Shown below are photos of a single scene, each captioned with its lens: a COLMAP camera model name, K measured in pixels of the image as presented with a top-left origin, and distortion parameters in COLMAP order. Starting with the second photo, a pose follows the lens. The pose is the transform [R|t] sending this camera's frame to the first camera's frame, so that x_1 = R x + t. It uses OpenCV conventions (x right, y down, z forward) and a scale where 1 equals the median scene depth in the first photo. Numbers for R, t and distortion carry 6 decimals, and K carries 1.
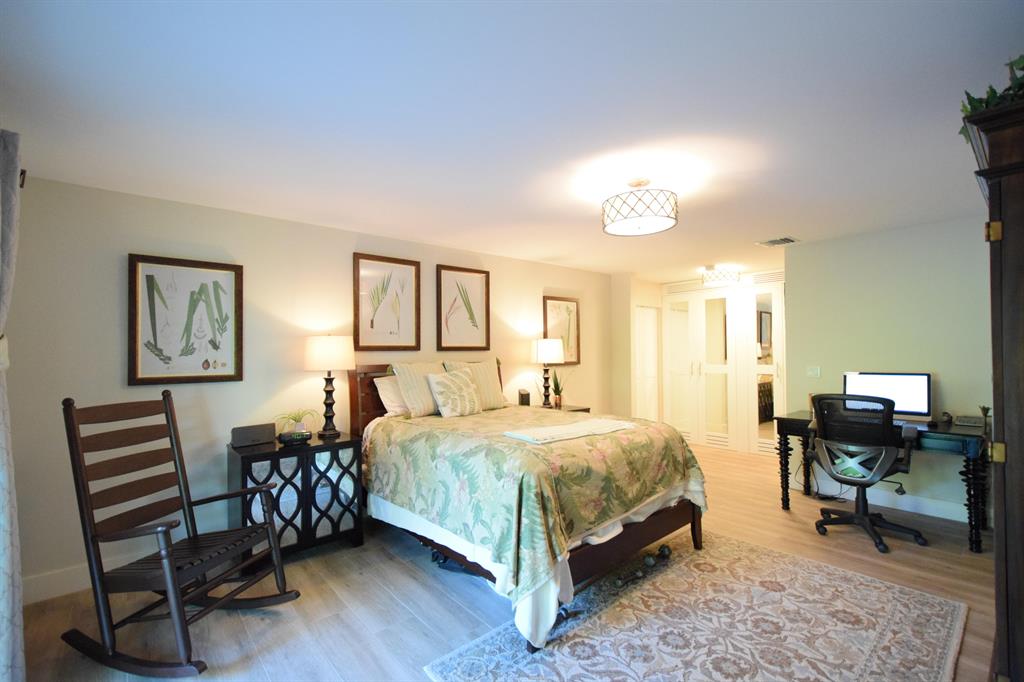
lens RADIAL K [[447.5, 0, 503.0], [0, 447.5, 340.4], [0, 0, 1]] dist [0.007489, -0.006609]
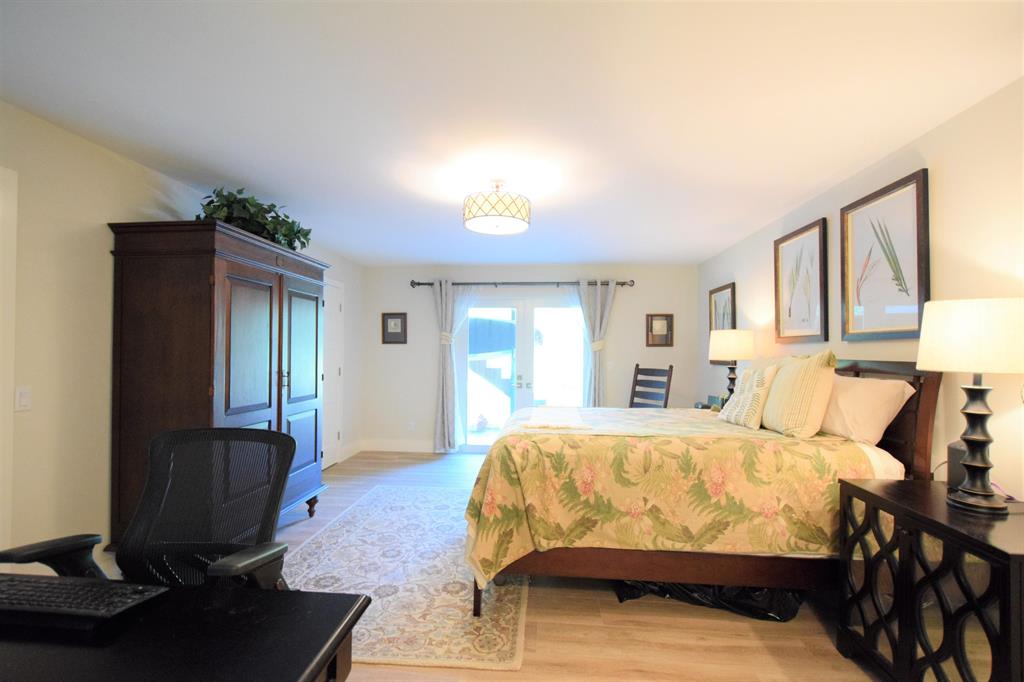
lens RADIAL K [[447.5, 0, 507.6], [0, 447.5, 346.1], [0, 0, 1]] dist [0.007489, -0.006609]
pose [[-0.709437, -0.008362, -0.704719, 1.016741], [0.007645, 0.999779, -0.019560, 0.057786], [0.704727, -0.019264, -0.709217, 1.736024]]
